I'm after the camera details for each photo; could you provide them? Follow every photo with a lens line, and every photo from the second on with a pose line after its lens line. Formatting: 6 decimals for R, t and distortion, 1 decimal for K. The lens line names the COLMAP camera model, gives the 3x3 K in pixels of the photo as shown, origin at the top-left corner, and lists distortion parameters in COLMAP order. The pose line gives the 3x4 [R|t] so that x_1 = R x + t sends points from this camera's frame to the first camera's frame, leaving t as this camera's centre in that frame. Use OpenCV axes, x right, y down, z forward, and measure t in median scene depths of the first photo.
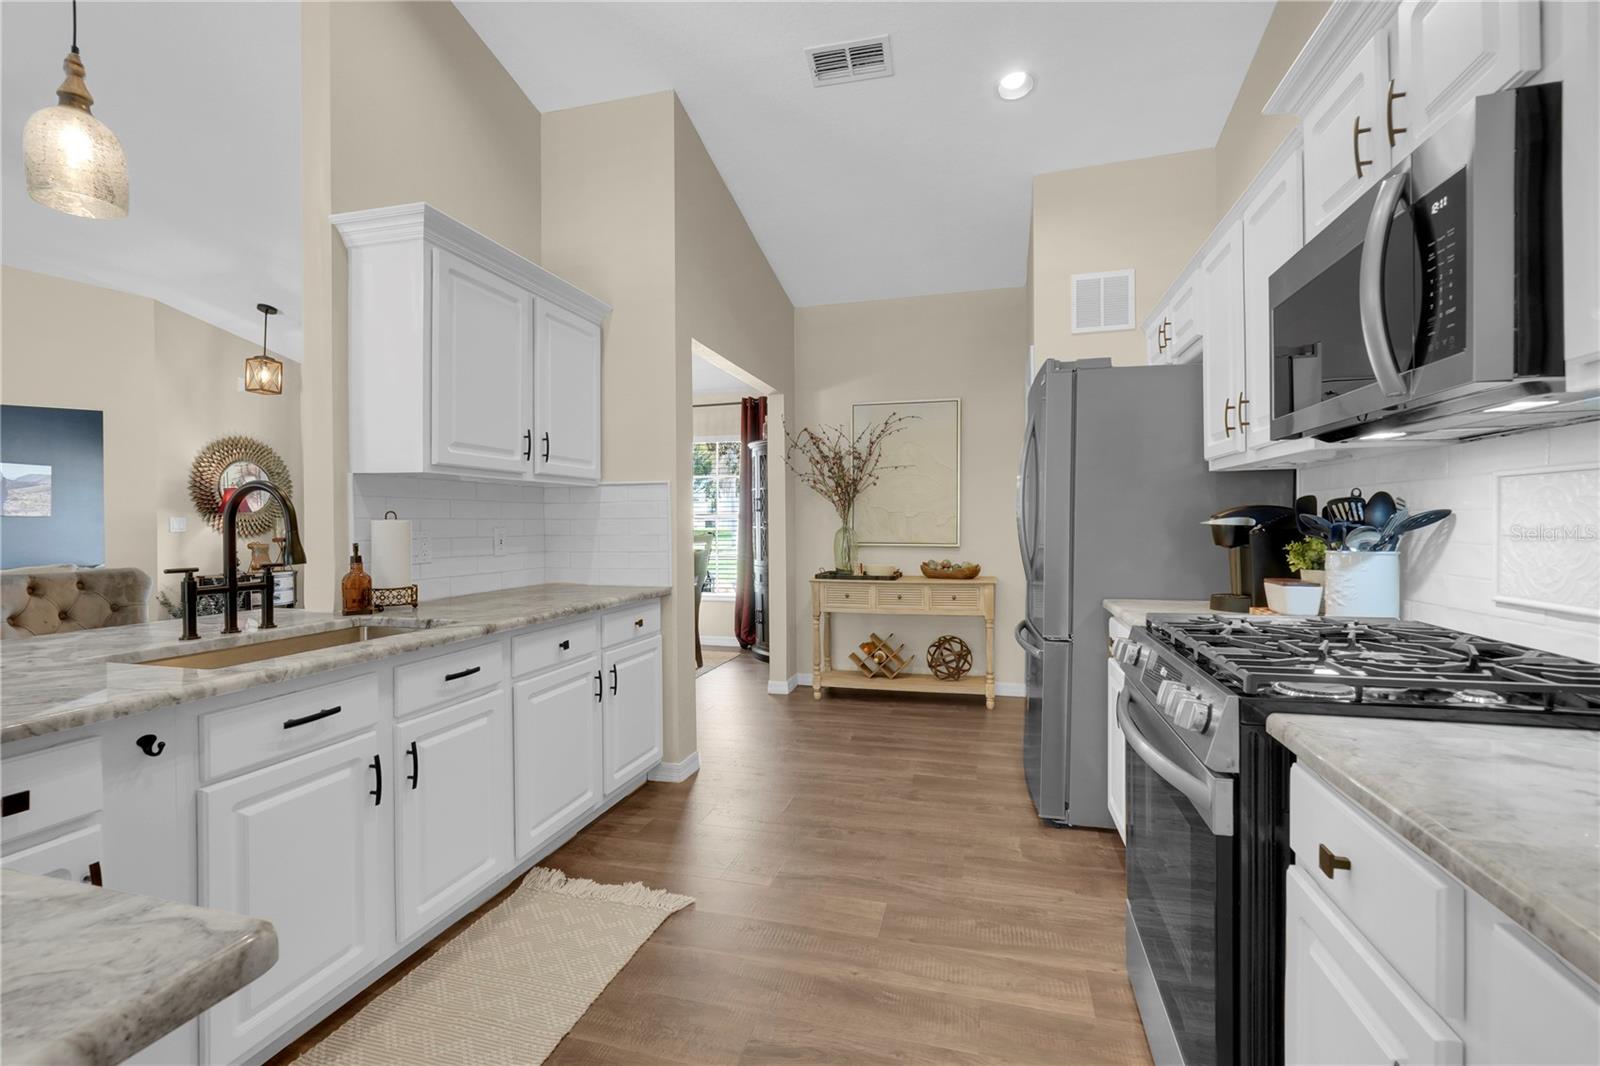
lens RADIAL K [[709.8, 0, 777.9], [0, 709.8, 531.5], [0, 0, 1]] dist [-0.011310, 0.004476]
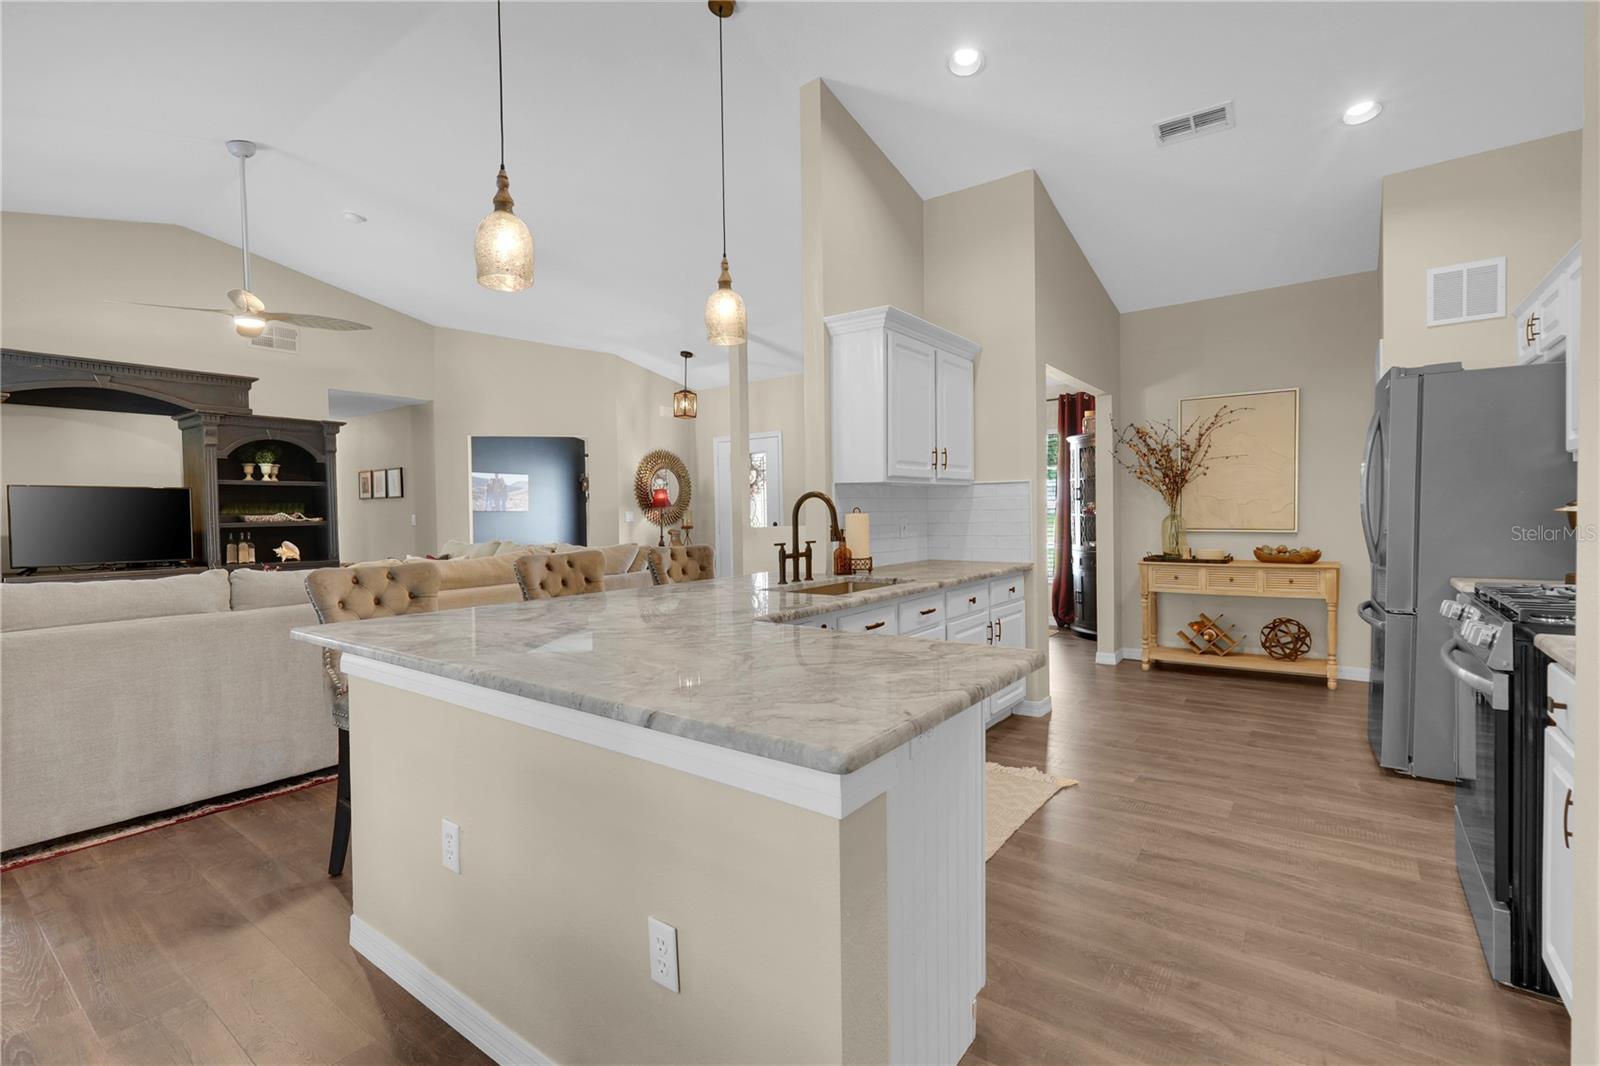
lens RADIAL K [[709.8, 0, 798.2], [0, 709.8, 531.2], [0, 0, 1]] dist [-0.011310, 0.004476]
pose [[0.935903, -0.000298, -0.352258, -0.103070], [0.006499, 0.999844, 0.016420, -0.003472], [0.352199, -0.017657, 0.935759, -0.365406]]
